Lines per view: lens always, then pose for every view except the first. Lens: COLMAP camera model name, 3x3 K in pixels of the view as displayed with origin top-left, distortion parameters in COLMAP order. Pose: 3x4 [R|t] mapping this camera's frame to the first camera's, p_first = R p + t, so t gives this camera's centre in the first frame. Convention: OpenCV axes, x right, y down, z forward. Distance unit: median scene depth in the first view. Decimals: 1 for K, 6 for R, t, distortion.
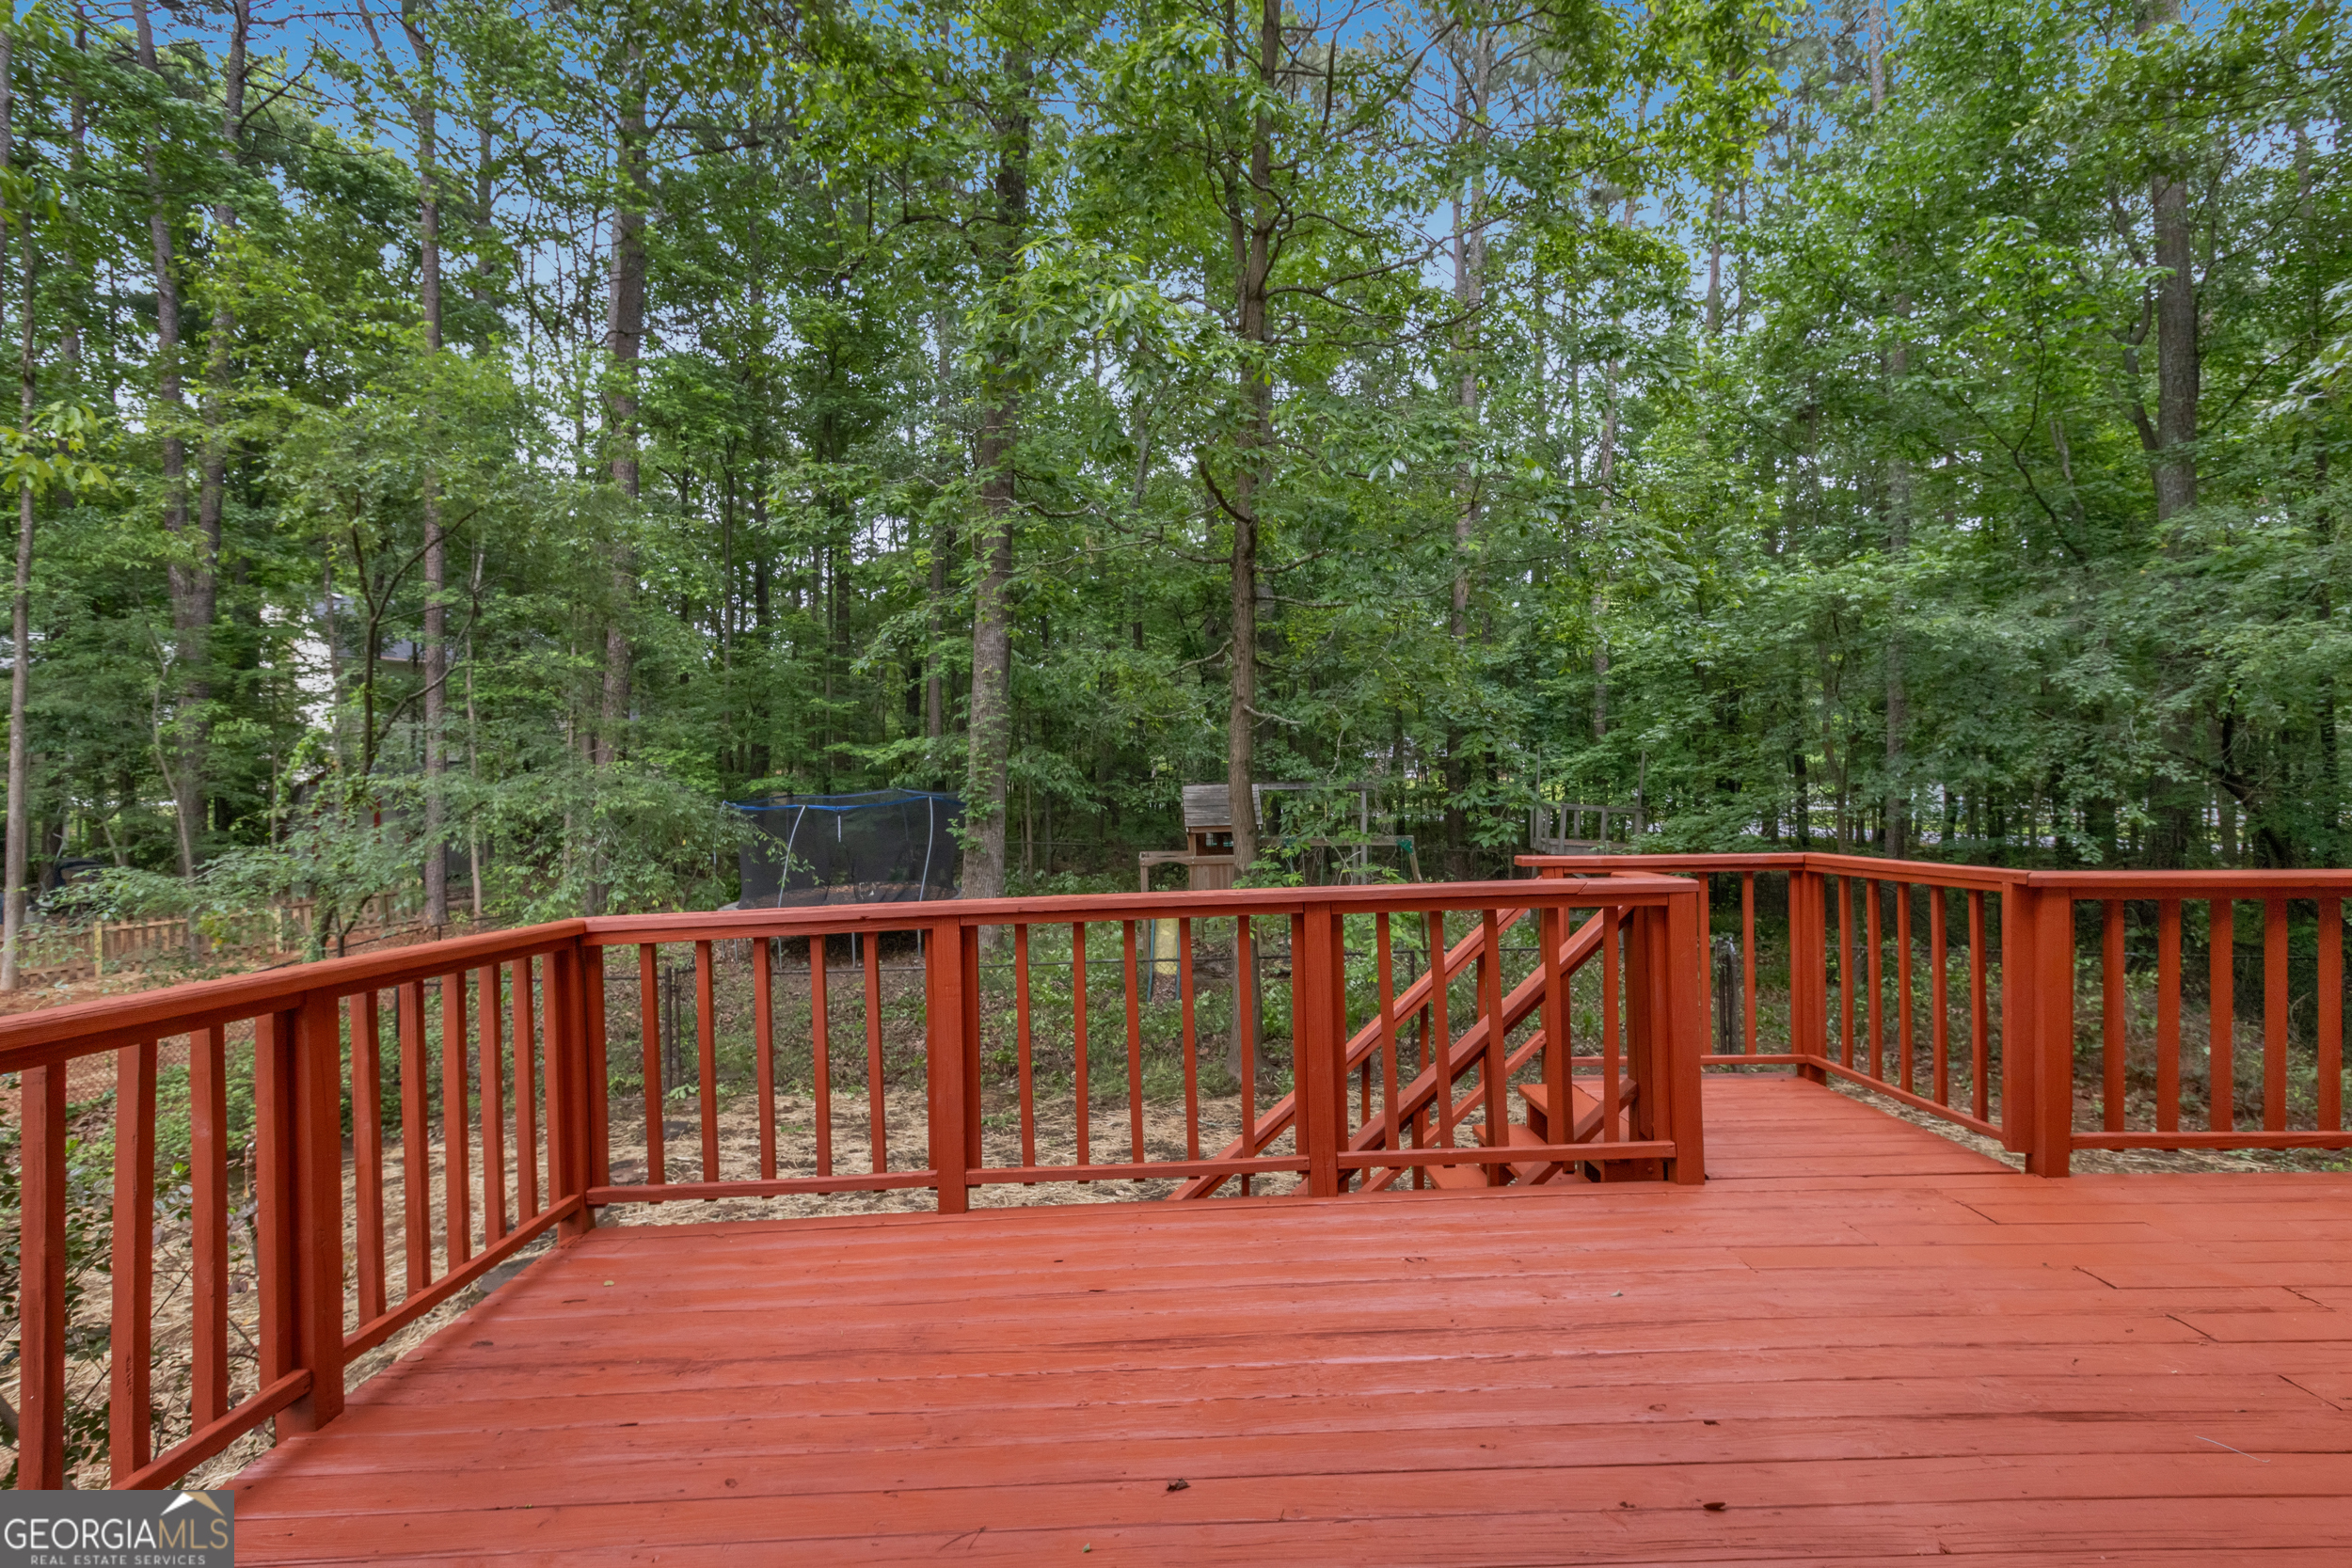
lens RADIAL K [[1122.8, 0, 1176.0], [0, 1122.8, 784.0], [0, 0, 1]] dist [-0.001520, -0.000399]
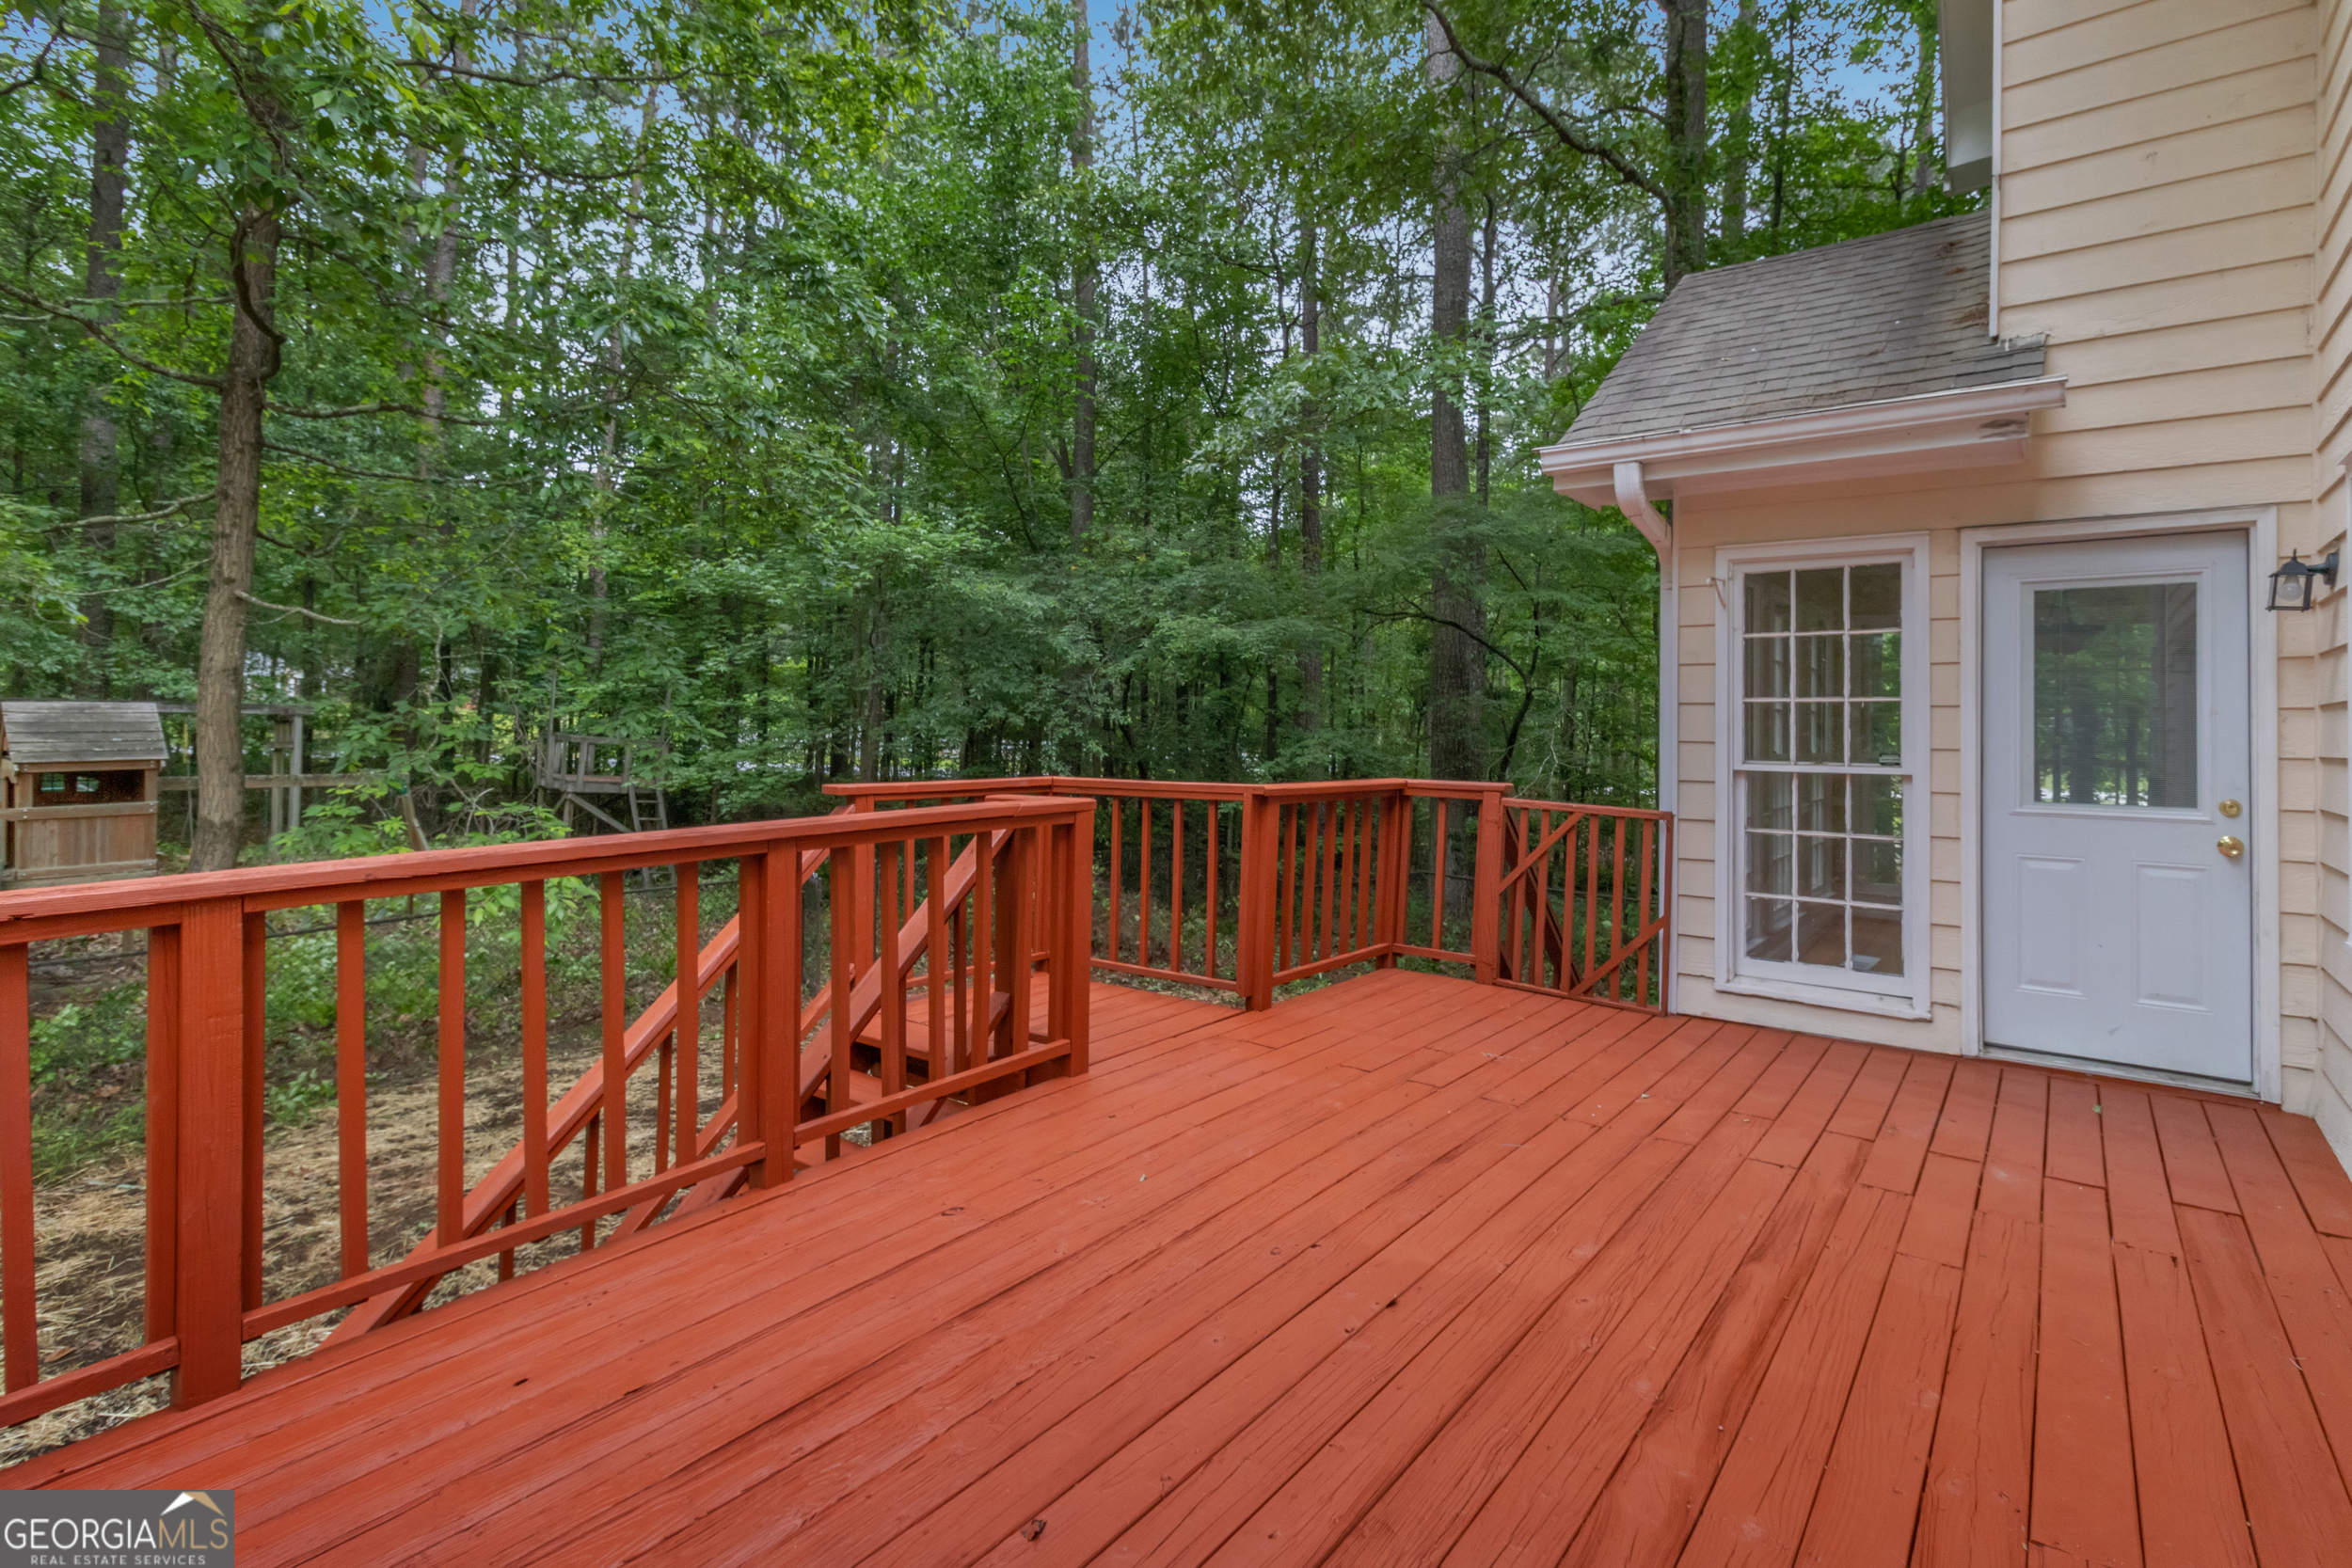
lens RADIAL K [[1131.9, 0, 1177.5], [0, 1131.9, 715.9], [0, 0, 1]] dist [0.002358, 0.000398]
pose [[0.623412, 0.026921, 0.781430, -0.264611], [-0.023638, 0.999599, -0.015579, 0.013603], [-0.781536, -0.008760, 0.623798, 0.171042]]
